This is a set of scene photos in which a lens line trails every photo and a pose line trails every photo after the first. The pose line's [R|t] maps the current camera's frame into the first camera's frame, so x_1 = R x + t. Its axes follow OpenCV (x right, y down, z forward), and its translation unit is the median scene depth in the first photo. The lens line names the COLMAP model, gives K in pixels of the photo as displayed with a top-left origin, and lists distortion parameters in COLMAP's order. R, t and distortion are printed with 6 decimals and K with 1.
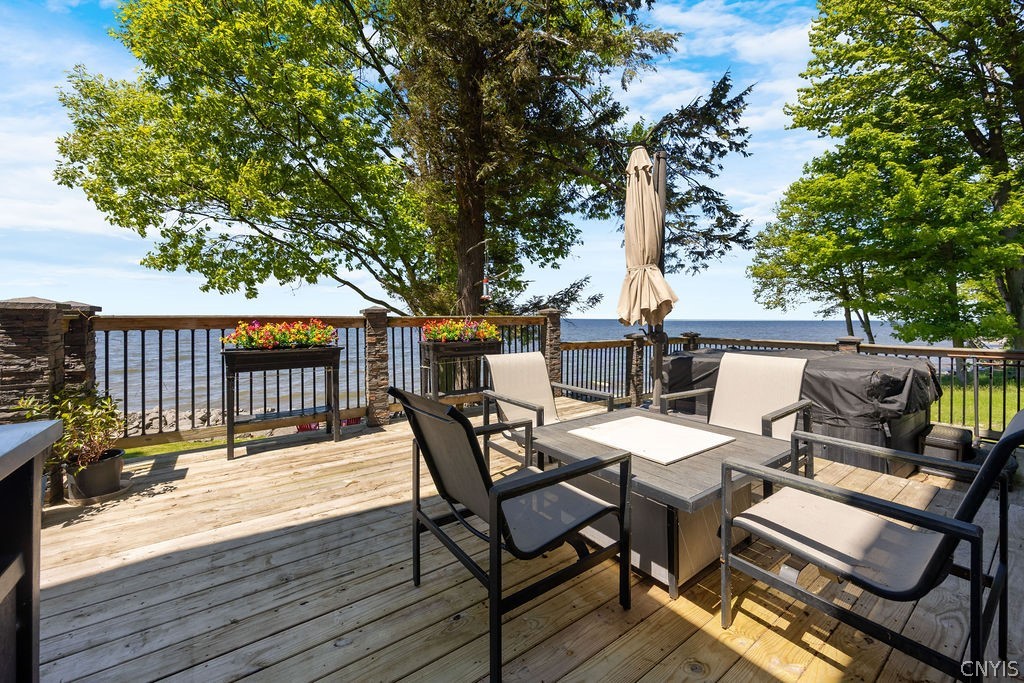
lens RADIAL K [[400.8, 0, 510.3], [0, 400.8, 311.8], [0, 0, 1]] dist [0.001841, 0.000236]
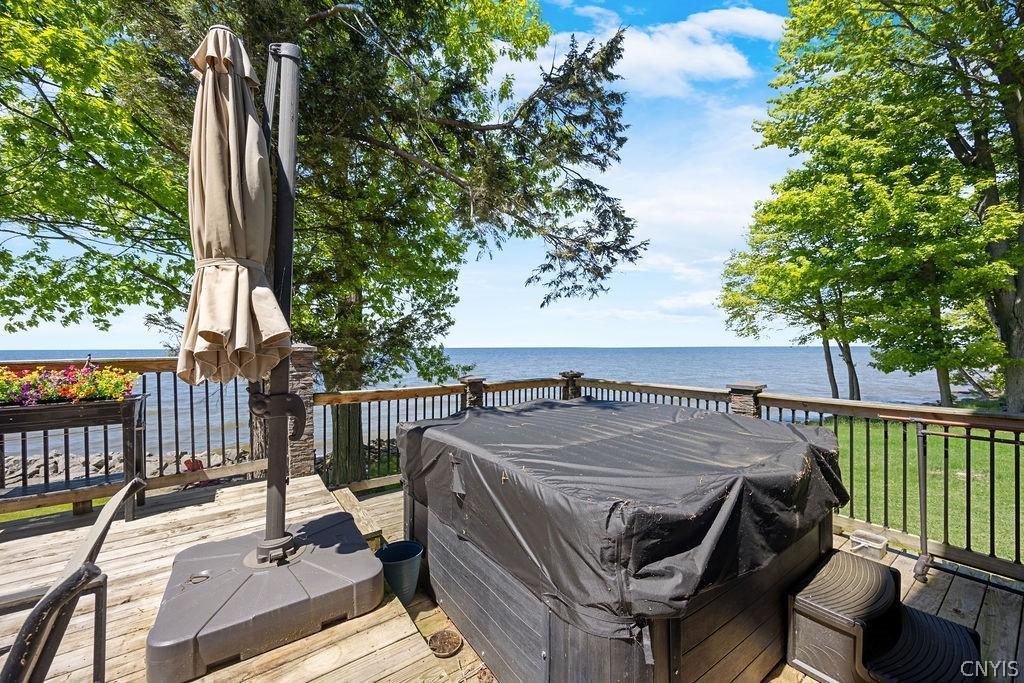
lens RADIAL K [[389.6, 0, 515.8], [0, 389.6, 343.9], [0, 0, 1]] dist [0.009420, -0.000135]
pose [[0.999894, -0.014217, 0.003032, 0.165668], [0.014207, 0.999894, 0.003281, -0.003746], [-0.003079, -0.003238, 0.999990, 0.123220]]
